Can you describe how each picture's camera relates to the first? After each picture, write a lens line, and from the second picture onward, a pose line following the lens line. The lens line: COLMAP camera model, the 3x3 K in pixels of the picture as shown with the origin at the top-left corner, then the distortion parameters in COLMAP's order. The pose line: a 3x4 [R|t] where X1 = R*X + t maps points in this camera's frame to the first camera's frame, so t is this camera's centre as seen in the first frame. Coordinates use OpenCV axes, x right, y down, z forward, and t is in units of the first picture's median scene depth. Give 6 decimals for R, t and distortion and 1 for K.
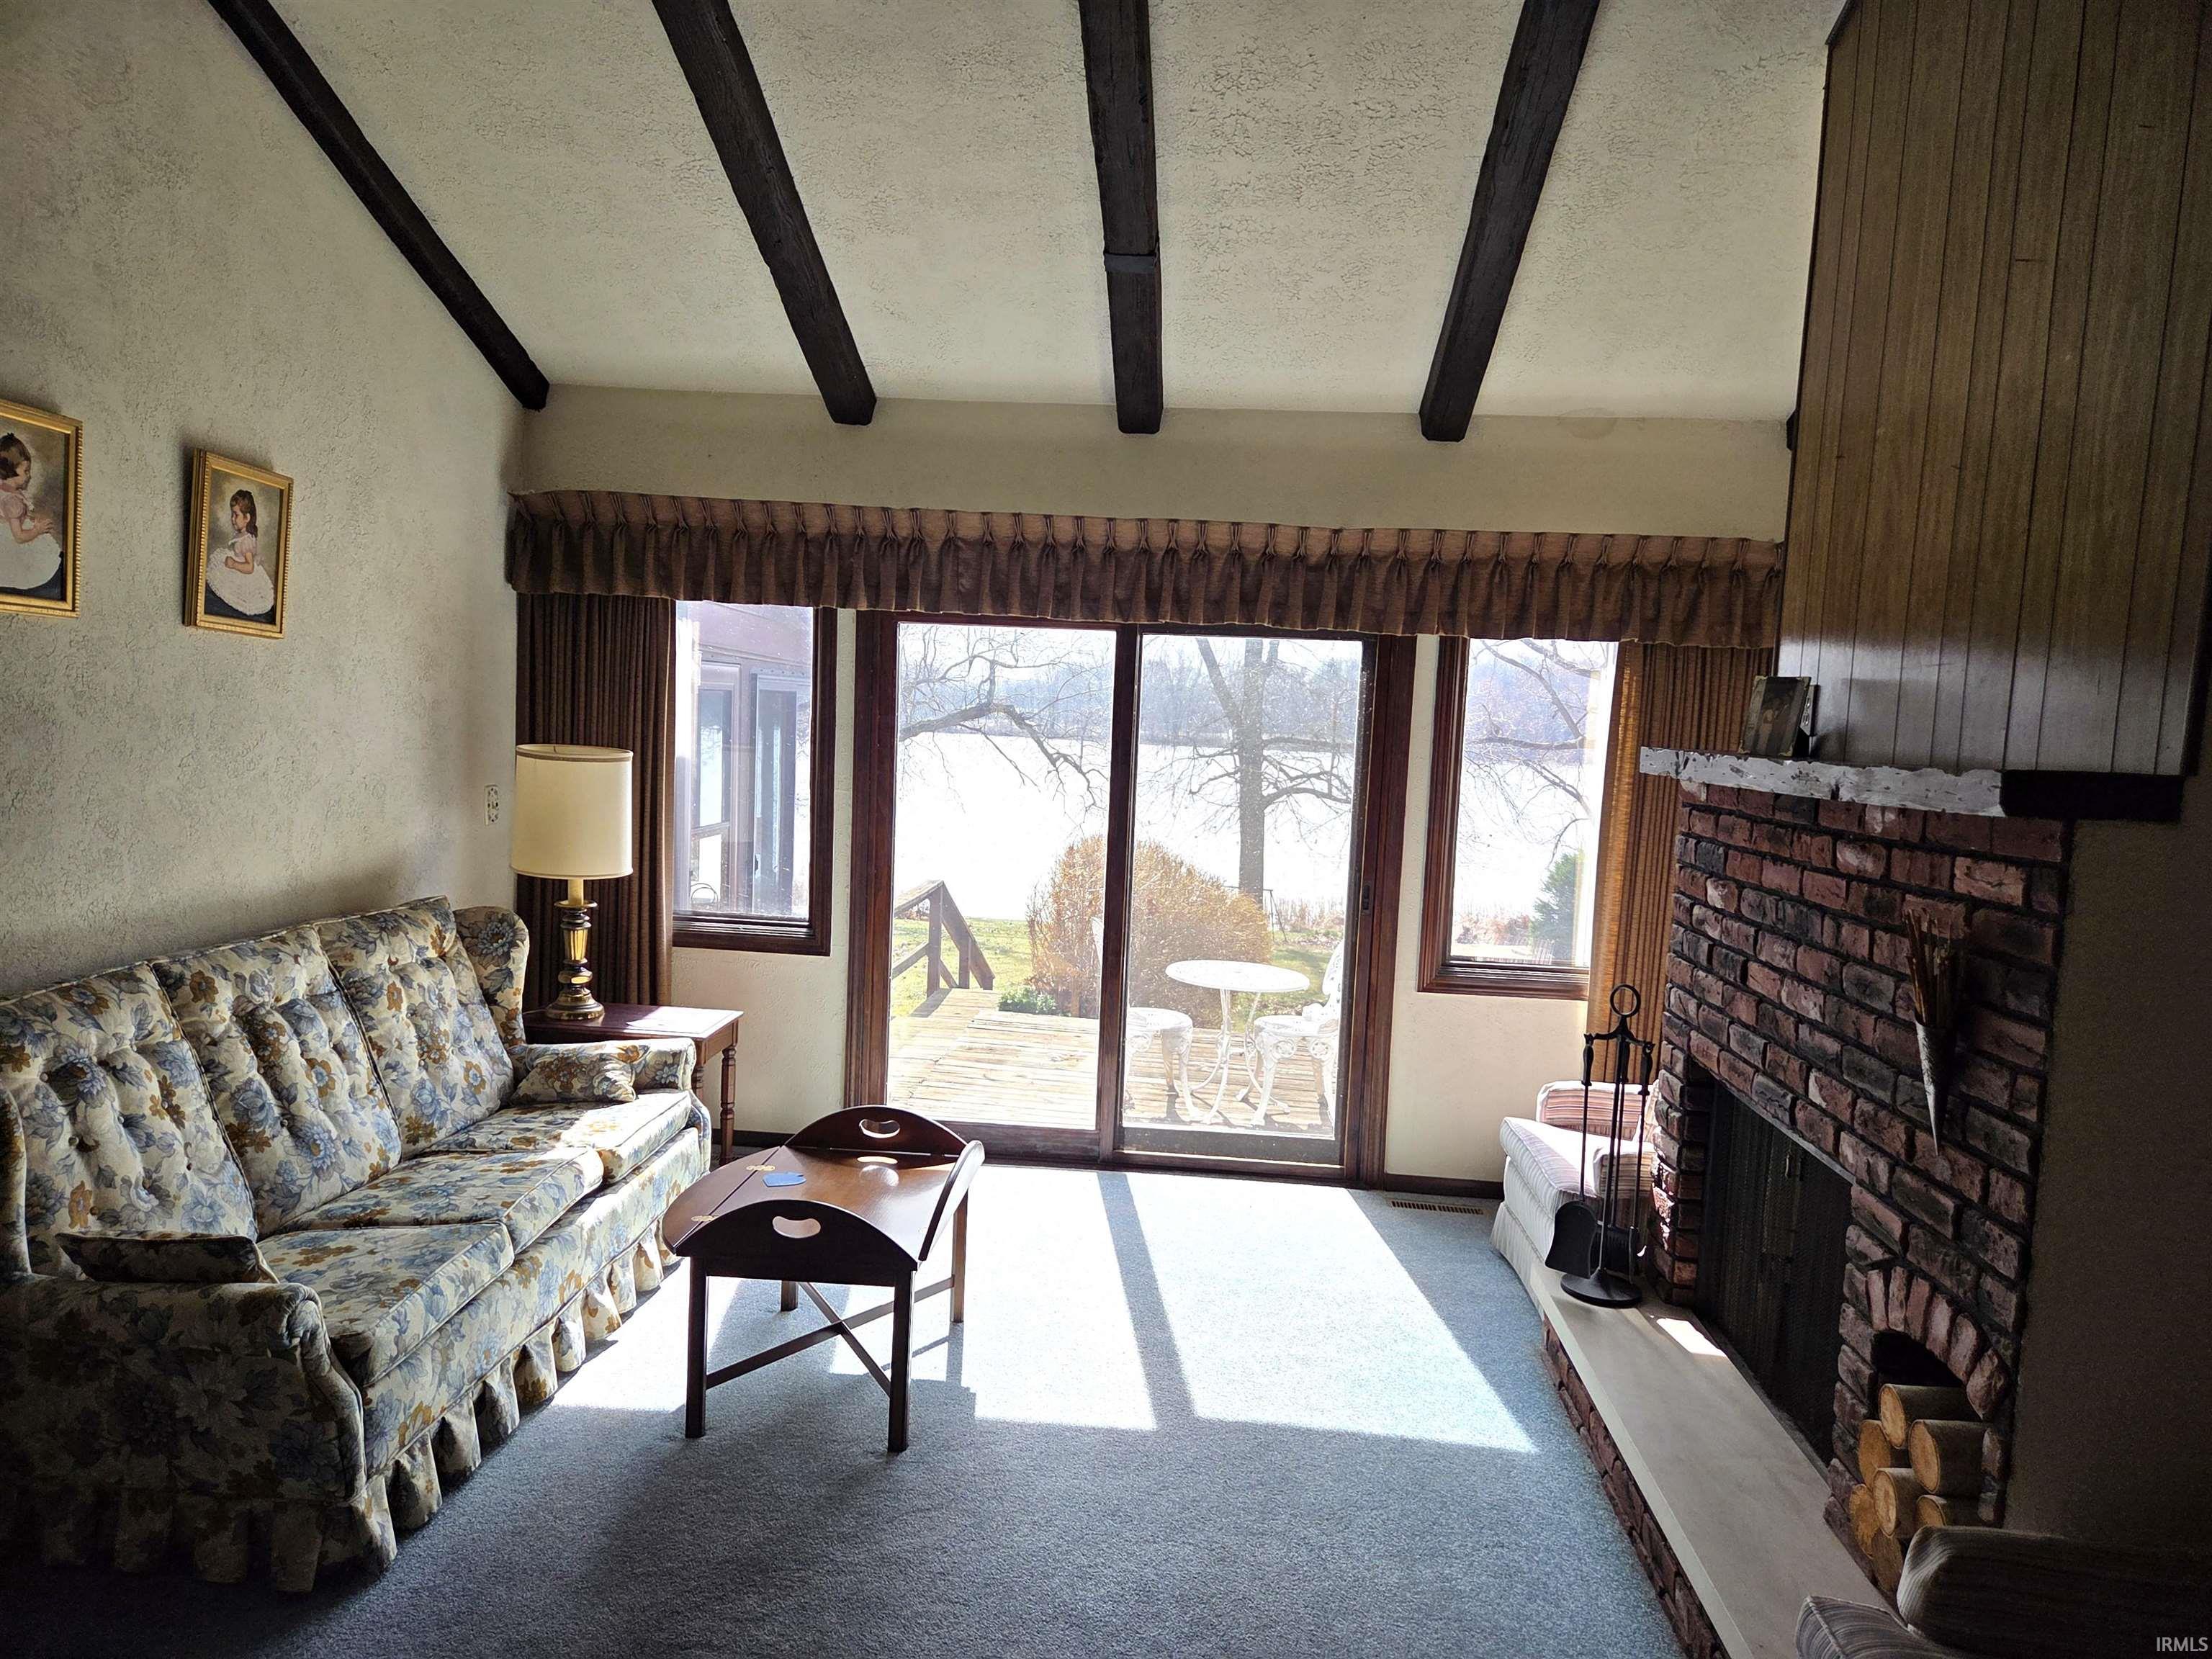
lens RADIAL K [[1463.2, 0, 1105.0], [0, 1463.2, 837.8], [0, 0, 1]] dist [0.054340, -0.005366]
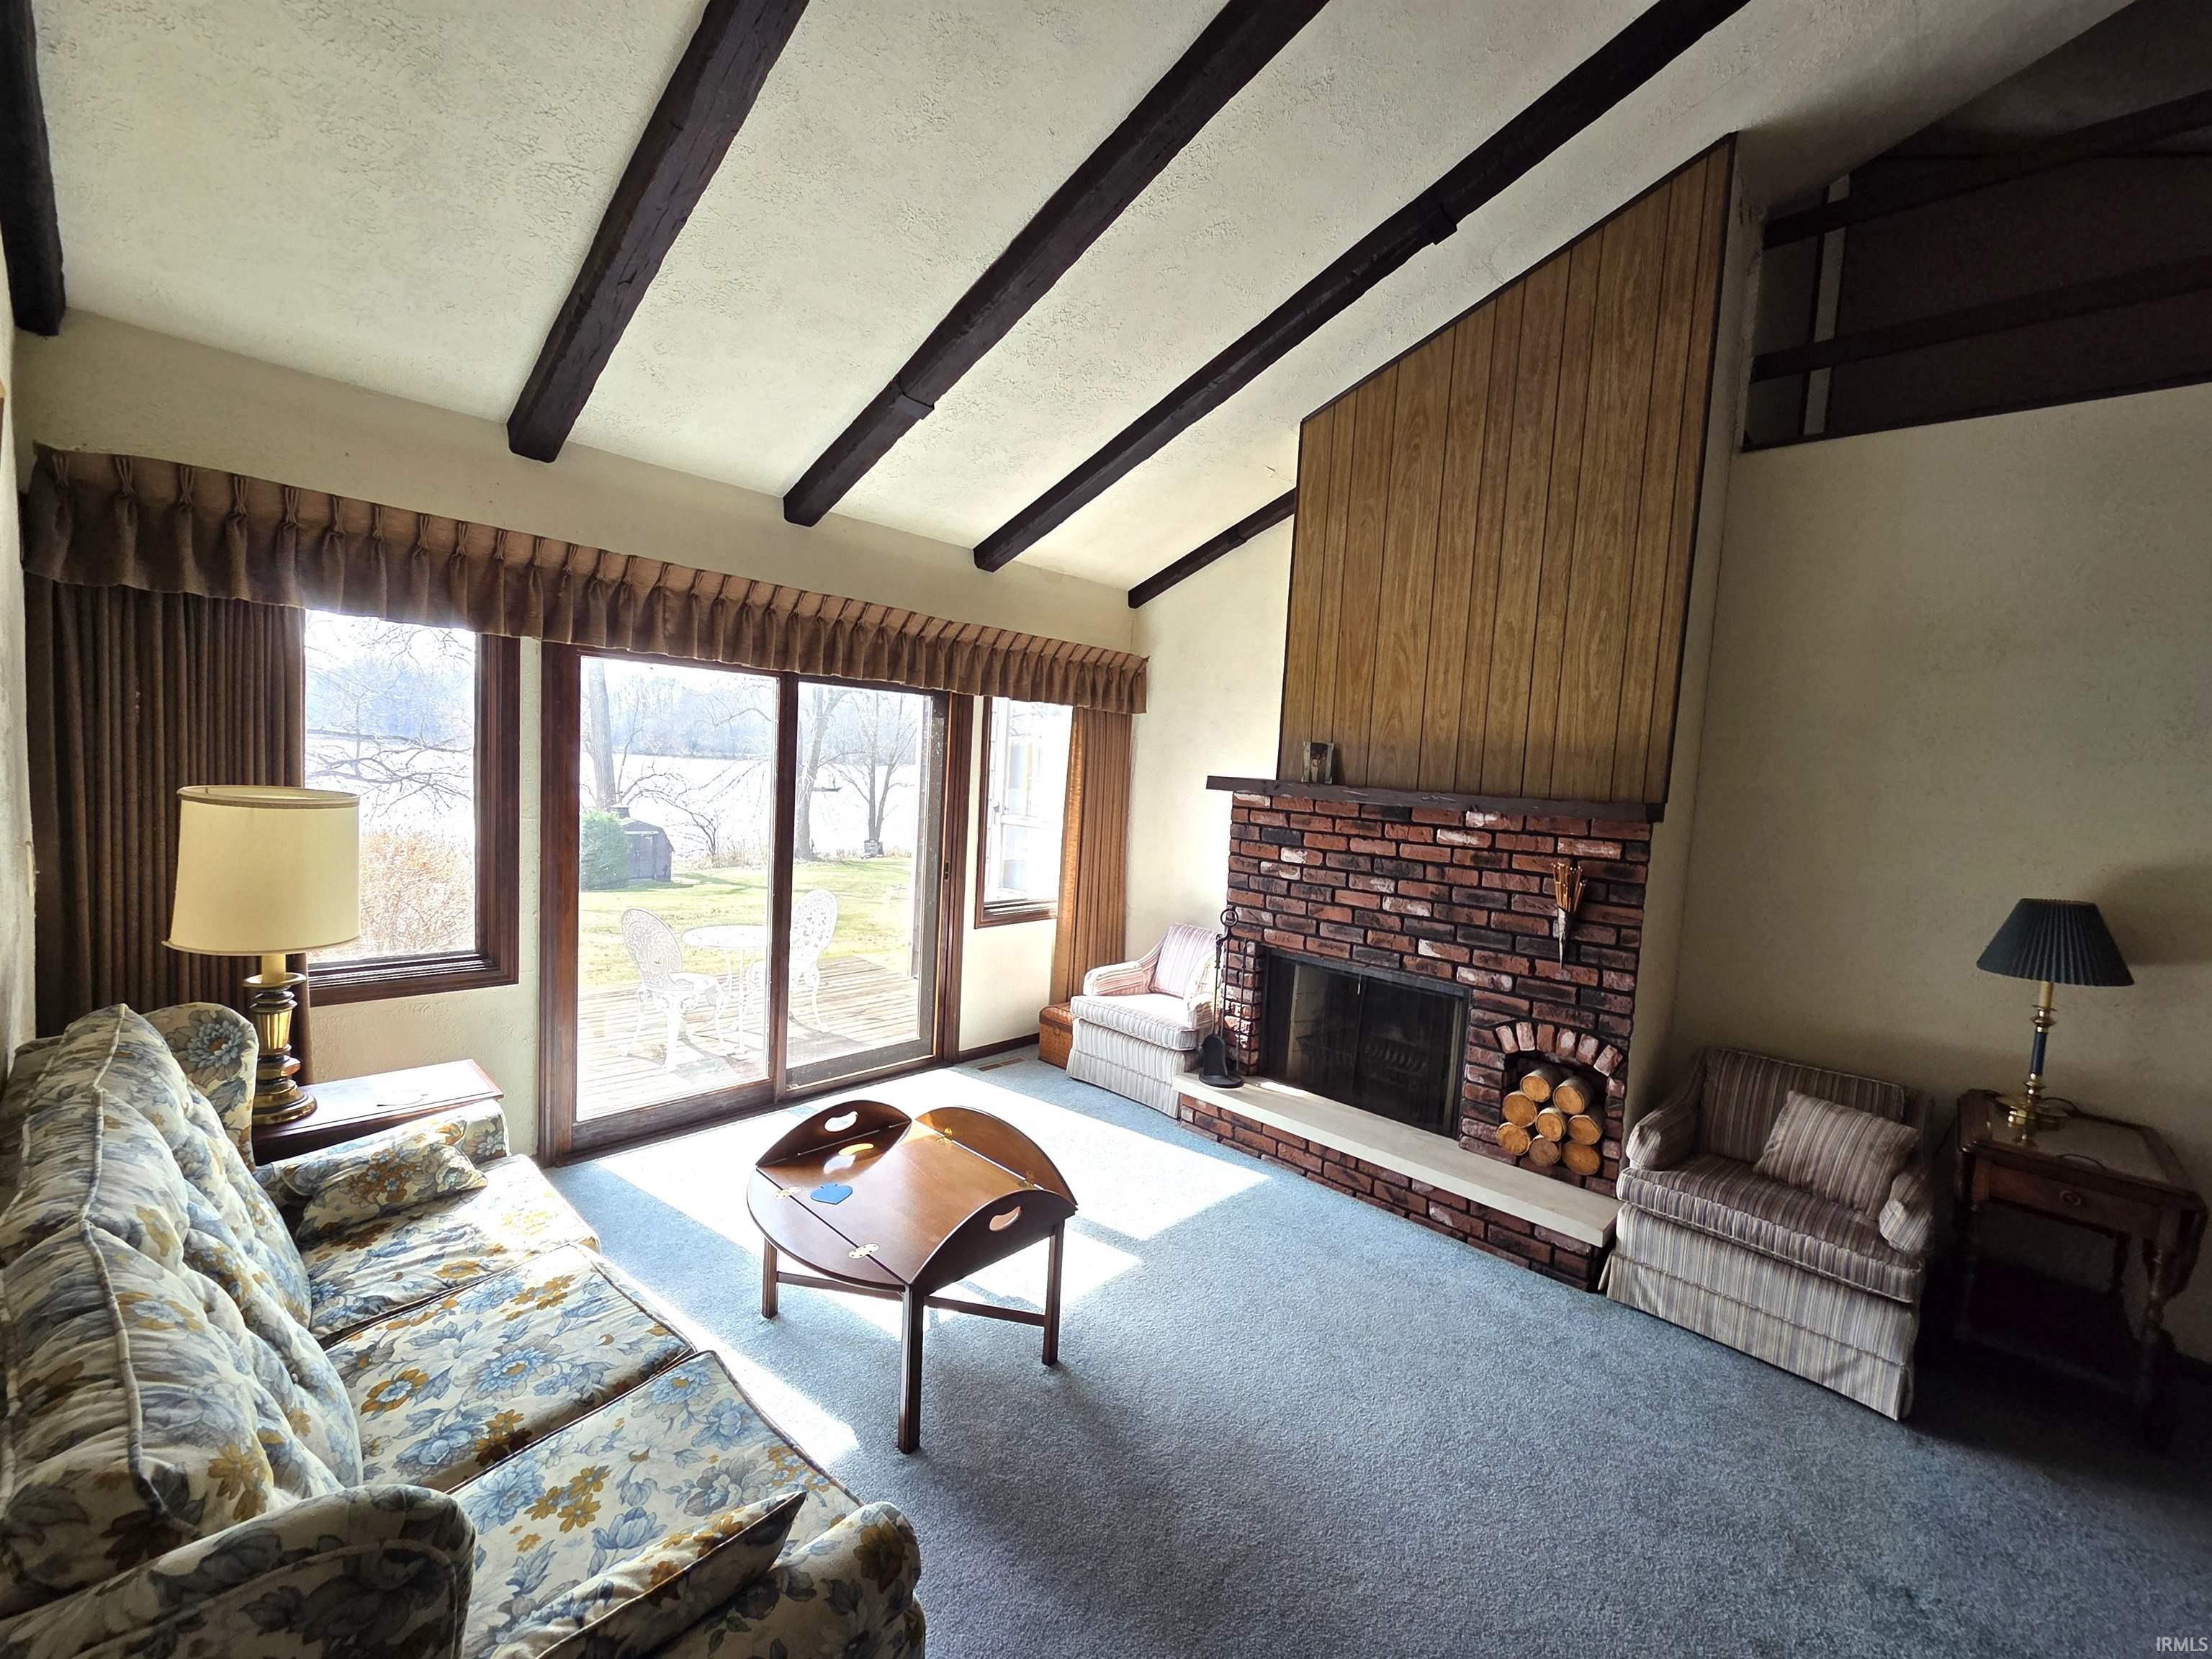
lens RADIAL K [[899.2, 0, 1111.9], [0, 899.2, 817.7], [0, 0, 1]] dist [0.004178, -0.000498]
pose [[0.630779, -0.056584, 0.773896, -0.430941], [0.035926, 0.998398, 0.043716, -0.048080], [-0.775130, 0.000228, 0.631801, 0.311093]]
